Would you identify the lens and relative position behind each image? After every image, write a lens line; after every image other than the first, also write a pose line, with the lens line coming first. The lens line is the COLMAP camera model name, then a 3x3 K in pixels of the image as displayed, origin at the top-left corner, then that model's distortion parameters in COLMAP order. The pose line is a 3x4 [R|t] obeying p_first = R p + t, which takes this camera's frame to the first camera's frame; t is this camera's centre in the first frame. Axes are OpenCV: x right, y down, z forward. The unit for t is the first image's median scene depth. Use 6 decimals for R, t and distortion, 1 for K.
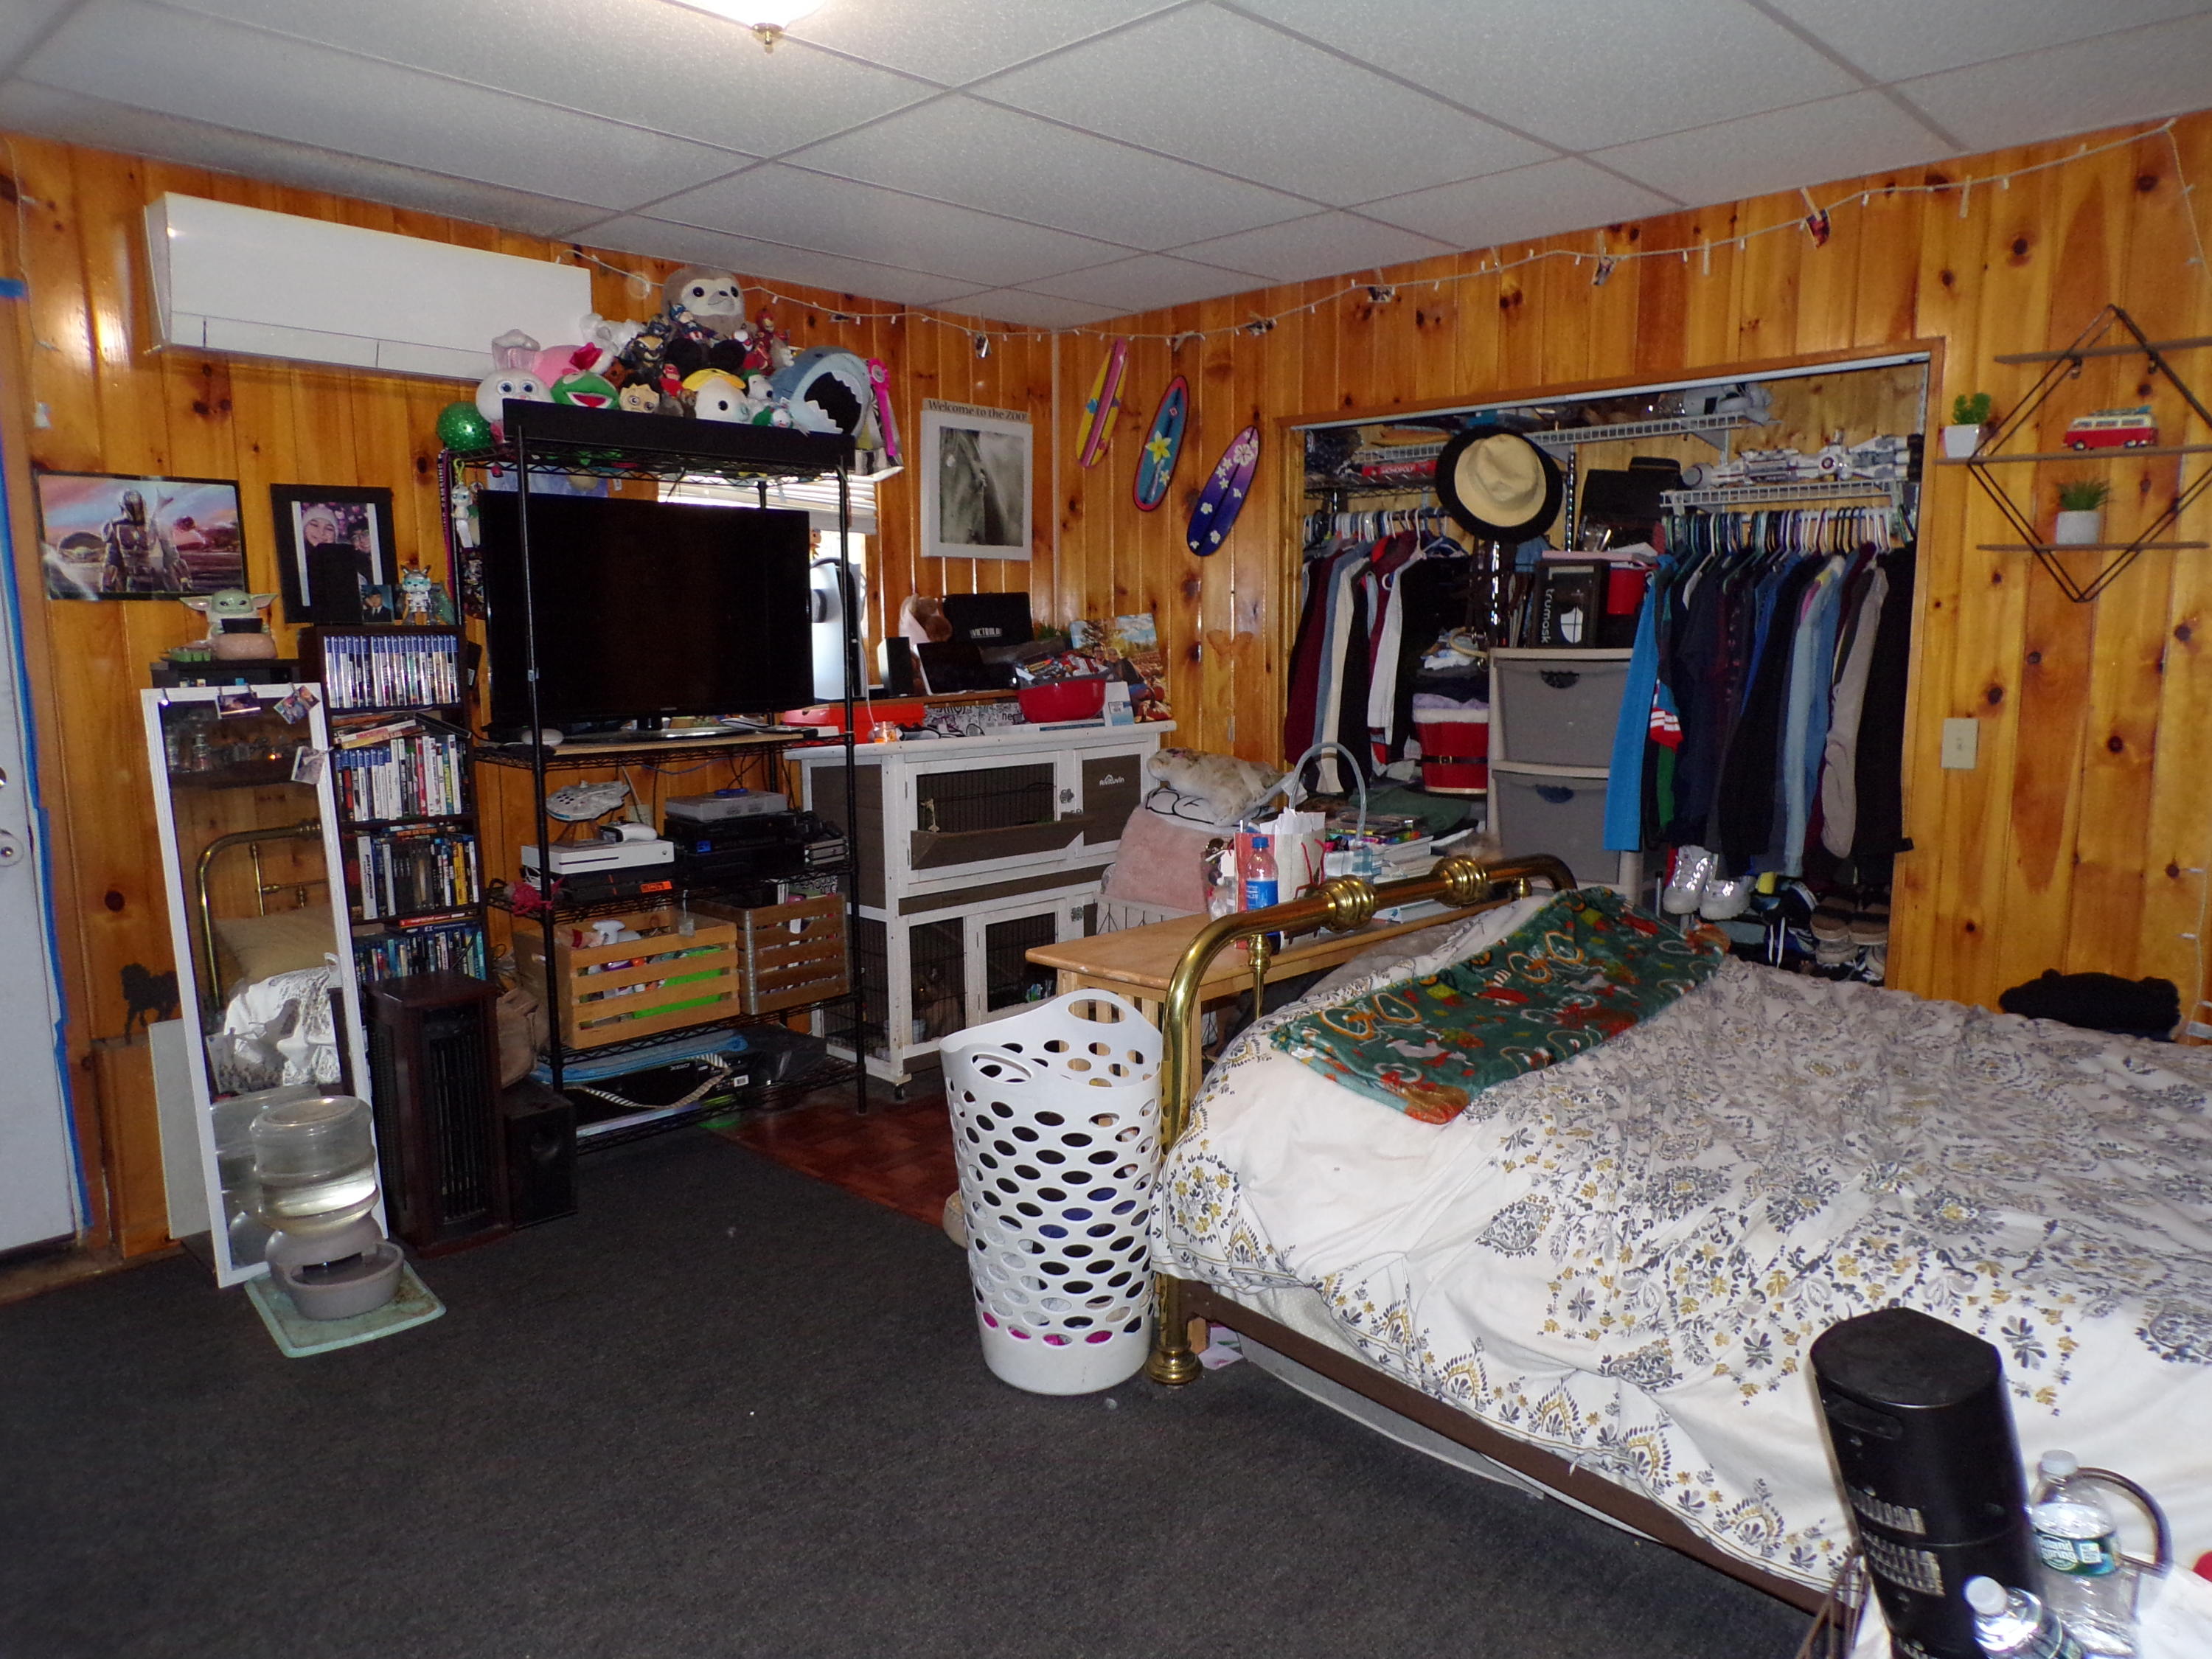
lens RADIAL K [[1499.6, 0, 1114.5], [0, 1499.6, 831.2], [0, 0, 1]] dist [-0.004181, 0.013296]
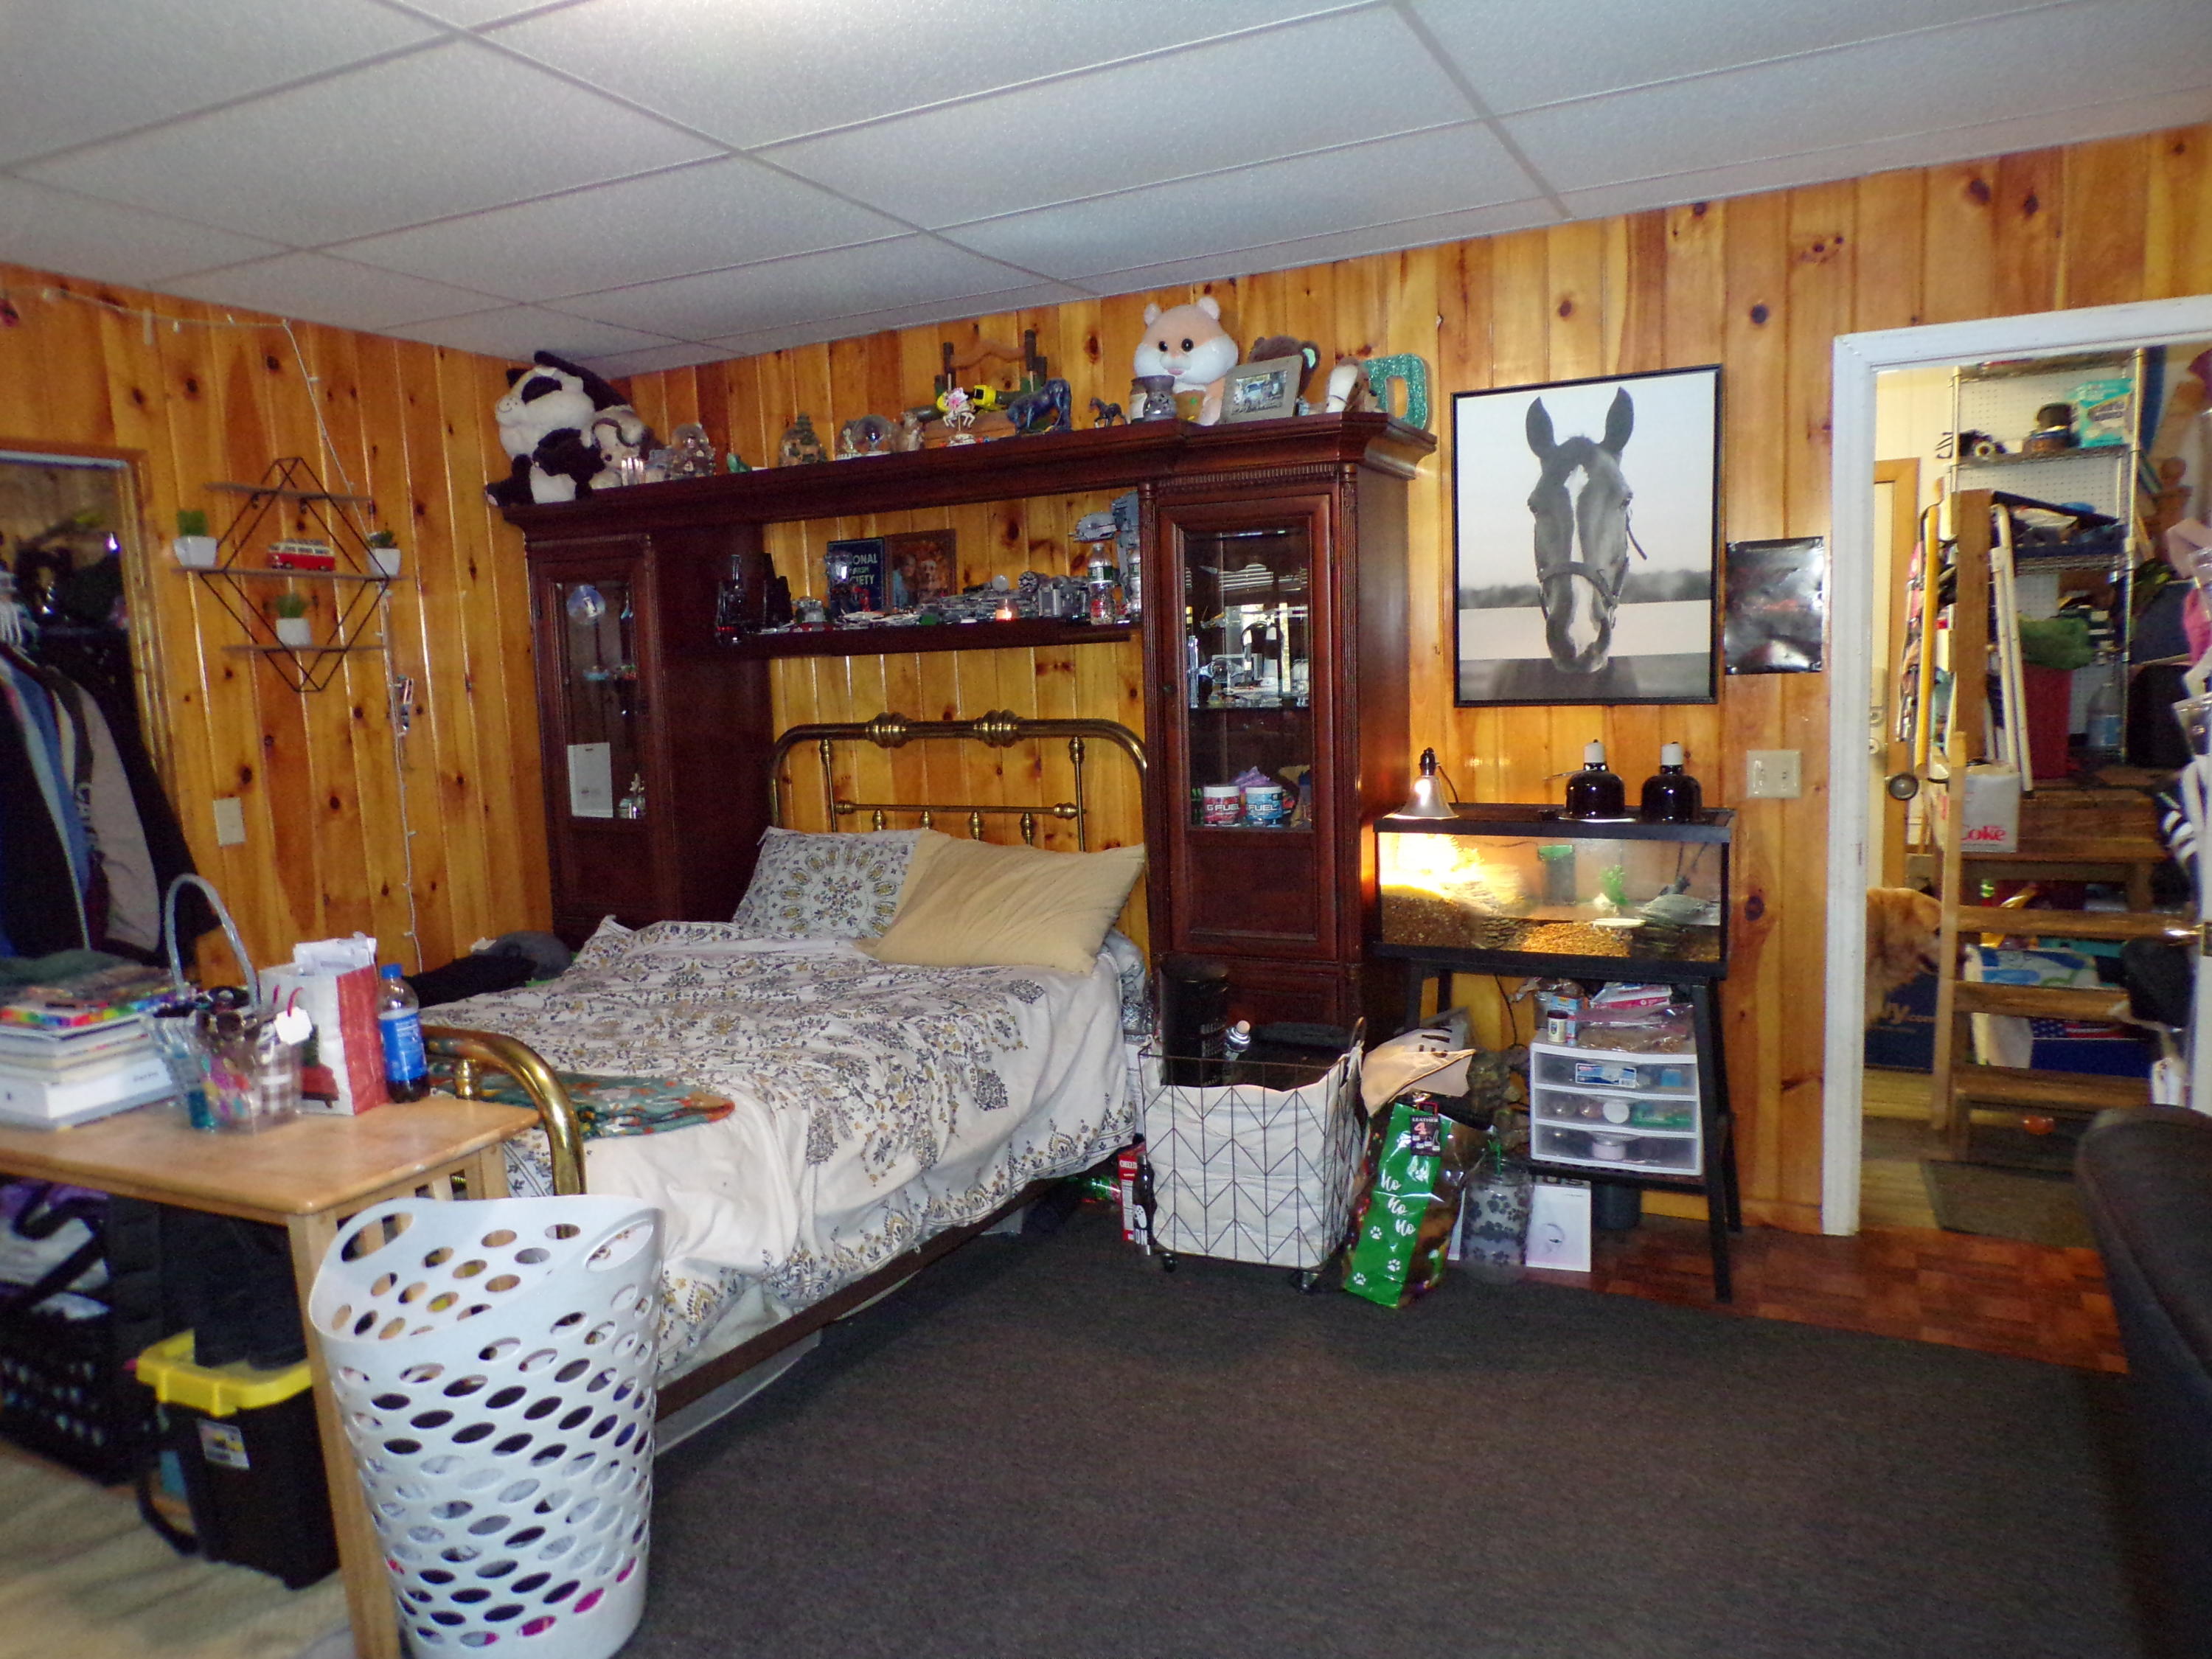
lens RADIAL K [[1499.6, 0, 1117.1], [0, 1499.6, 830.9], [0, 0, 1]] dist [-0.004181, 0.013296]
pose [[-0.298448, -0.096095, 0.949576, -0.589079], [0.182076, 0.970914, 0.155480, -0.089979], [-0.936898, 0.219298, -0.272271, 0.591537]]
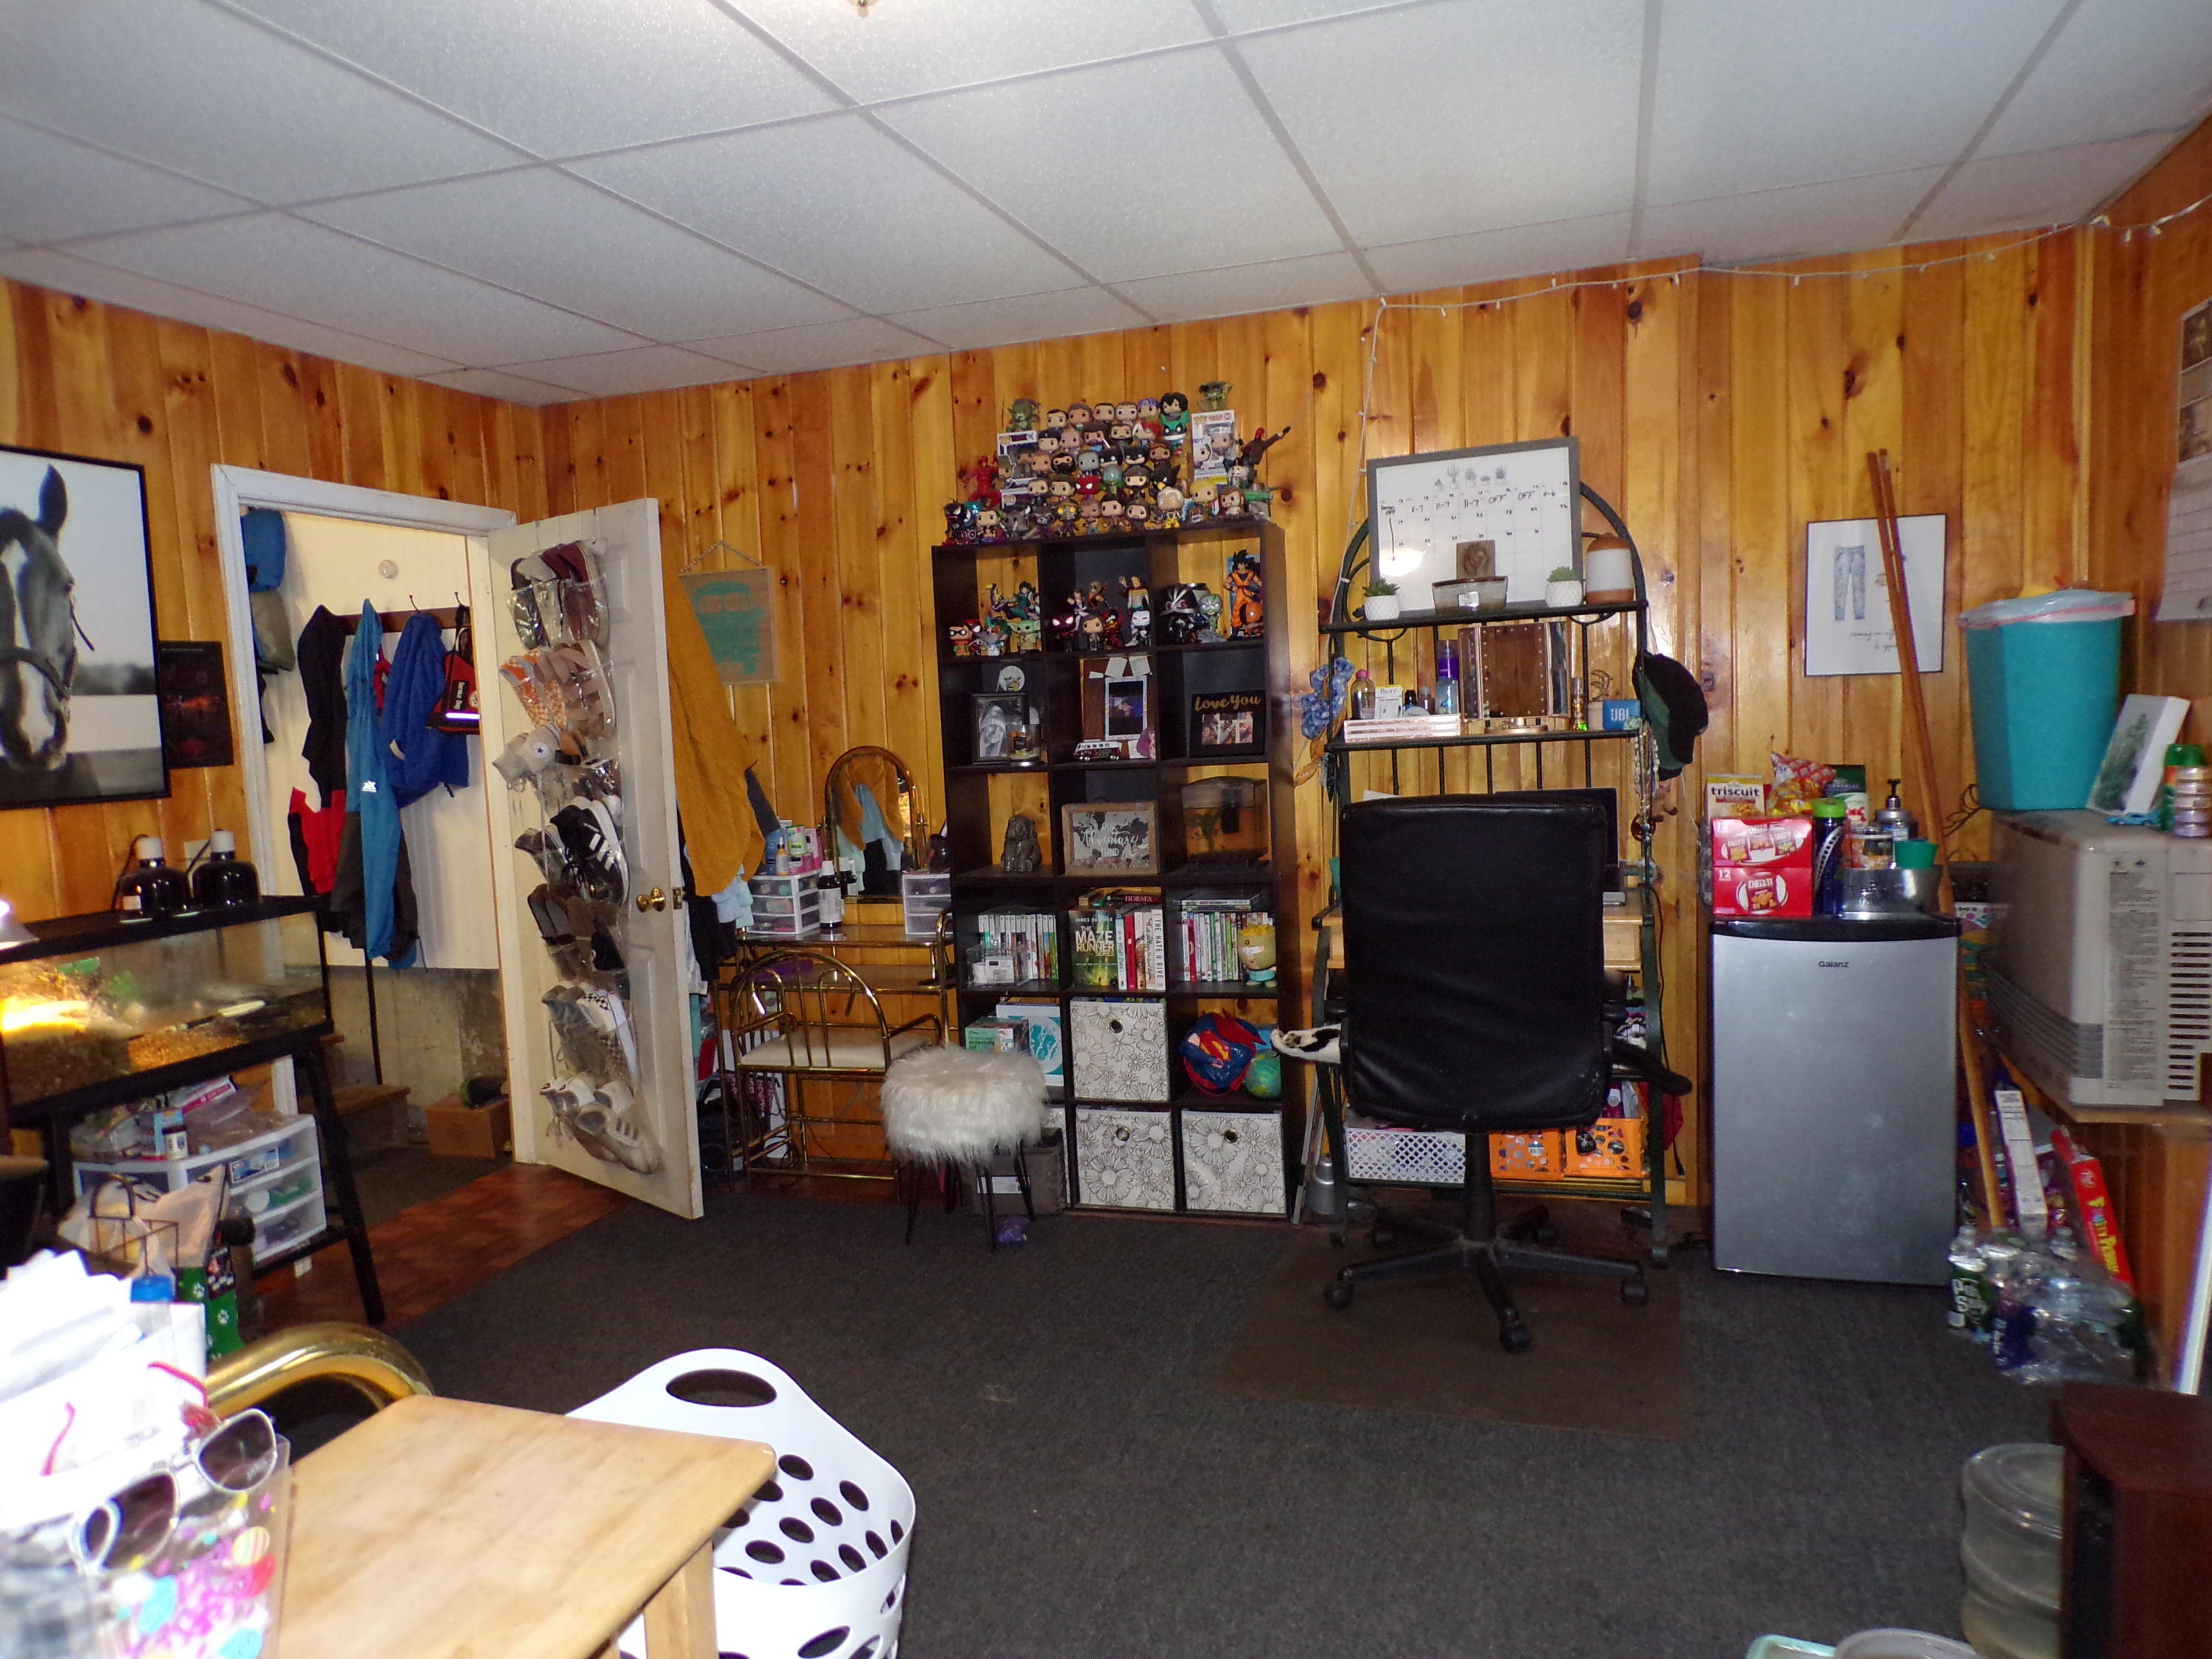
lens RADIAL K [[1499.6, 0, 1104.5], [0, 1499.6, 834.4], [0, 0, 1]] dist [-0.004181, 0.013296]
pose [[-0.903475, 0.086137, -0.419897, 0.028105], [-0.012121, 0.974075, 0.225901, -0.148483], [0.428469, 0.209185, -0.879008, 1.033407]]
